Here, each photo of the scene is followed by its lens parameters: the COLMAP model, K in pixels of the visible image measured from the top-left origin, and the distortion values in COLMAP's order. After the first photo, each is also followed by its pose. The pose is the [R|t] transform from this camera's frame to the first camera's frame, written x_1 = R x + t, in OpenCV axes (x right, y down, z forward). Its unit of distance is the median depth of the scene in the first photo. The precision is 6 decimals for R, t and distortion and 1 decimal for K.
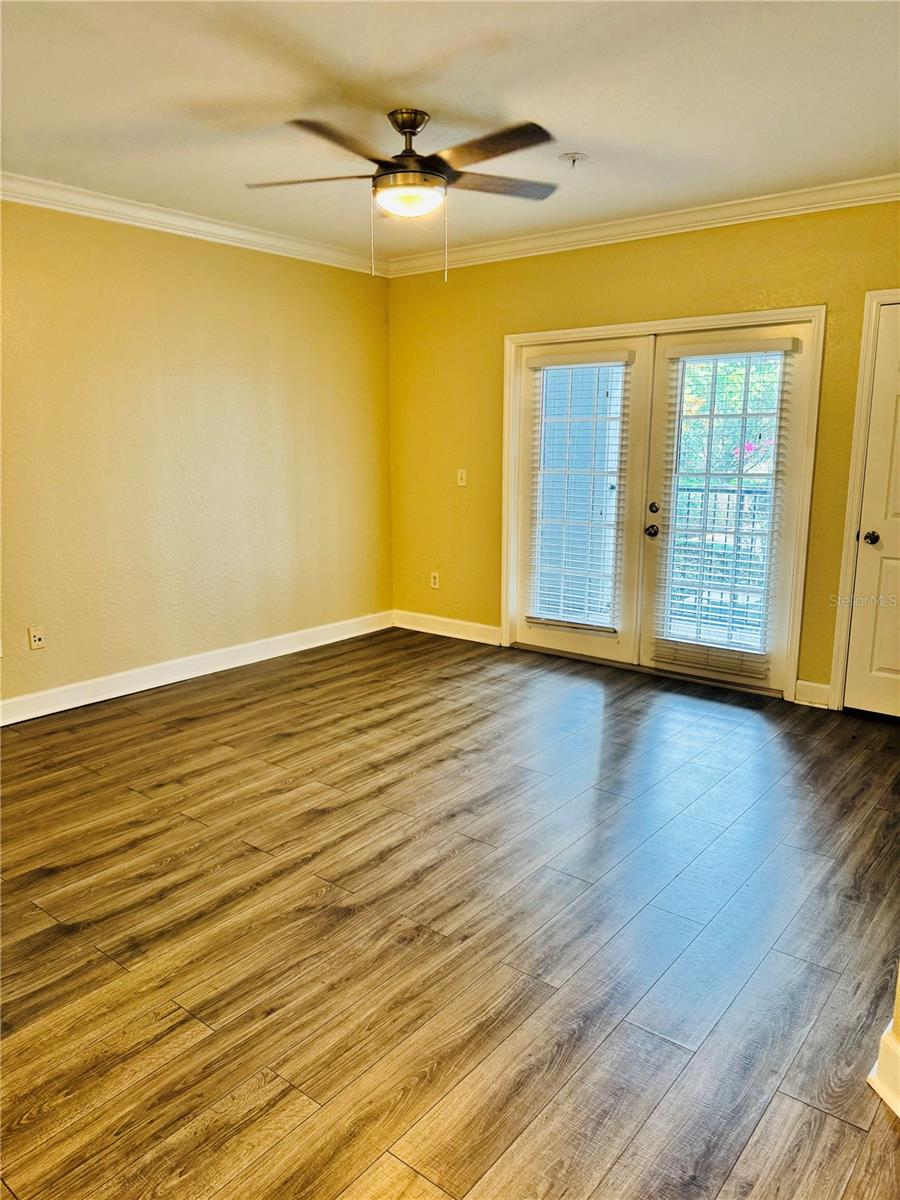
lens RADIAL K [[844.7, 0, 442.5], [0, 844.7, 608.6], [0, 0, 1]] dist [0.061526, -0.081790]
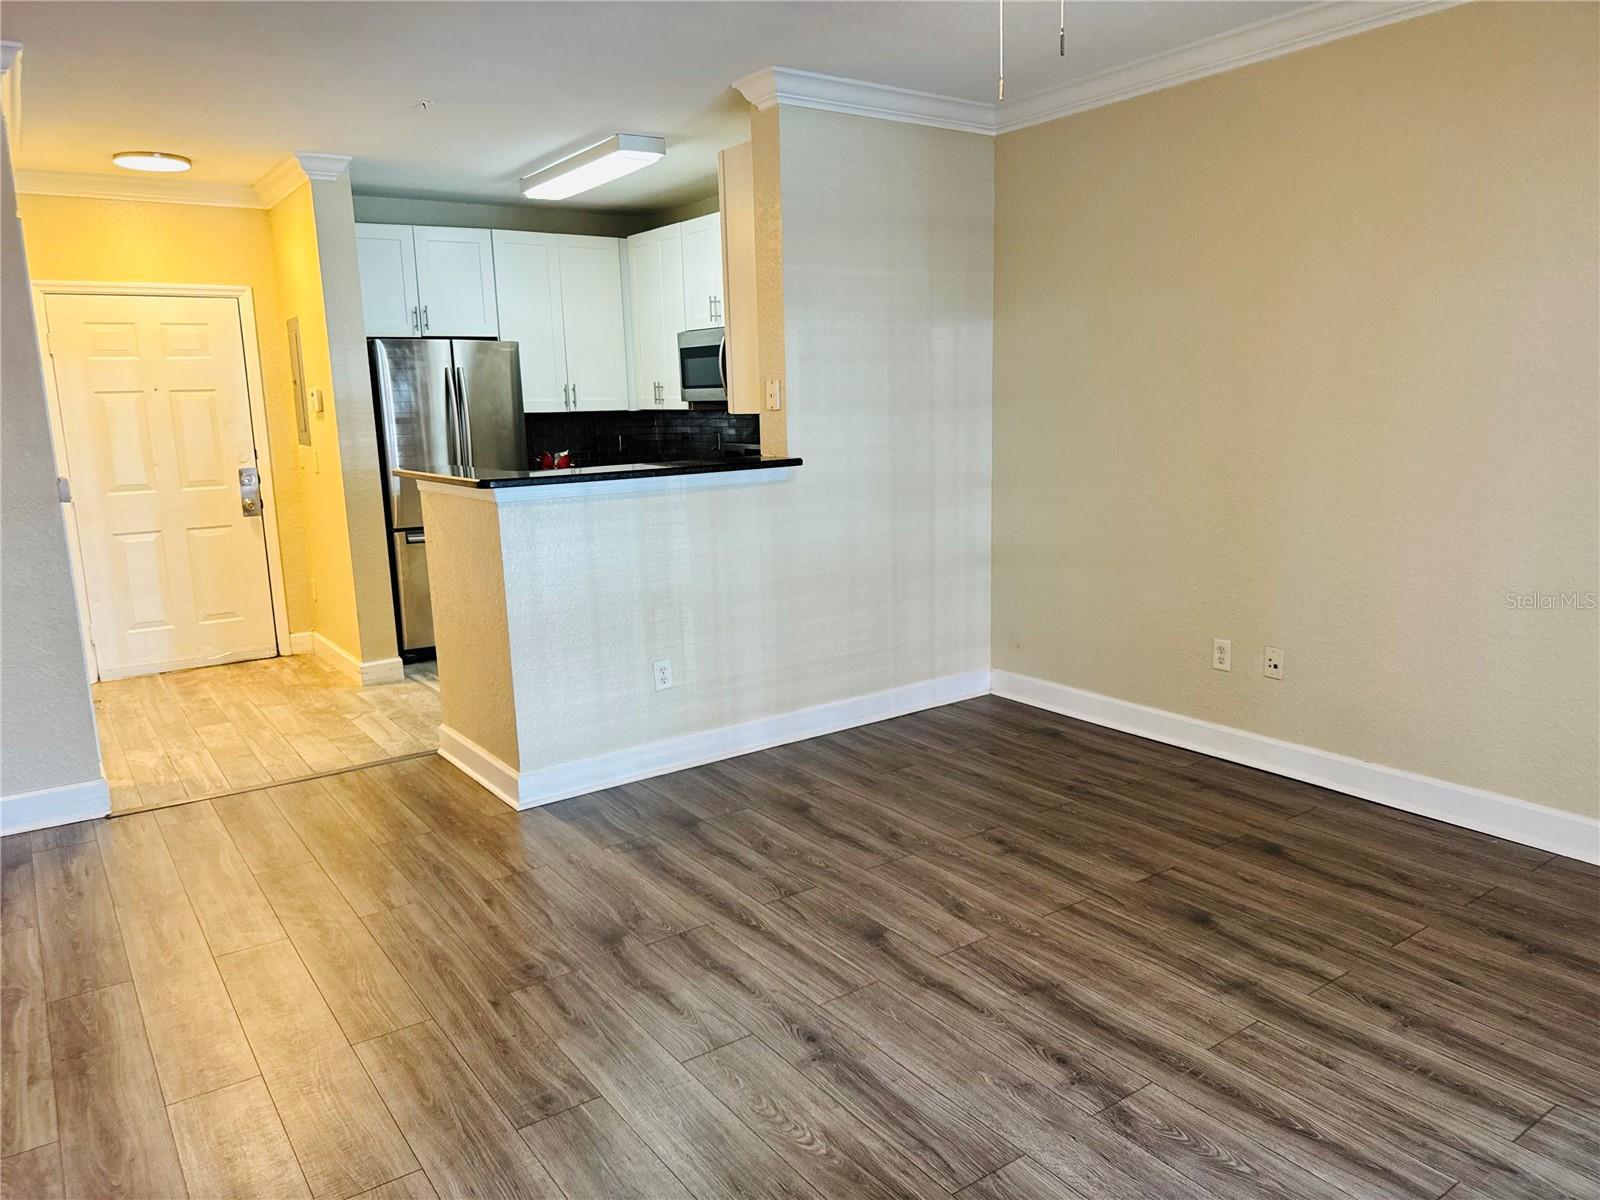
lens RADIAL K [[1126.3, 0, 805.9], [0, 1126.3, 598.7], [0, 0, 1]] dist [0.061526, -0.081790]
pose [[-0.274846, 0.181064, -0.944286, 0.617361], [-0.167417, 0.958093, 0.232441, -0.203828], [0.946801, 0.221974, -0.233015, 0.975037]]
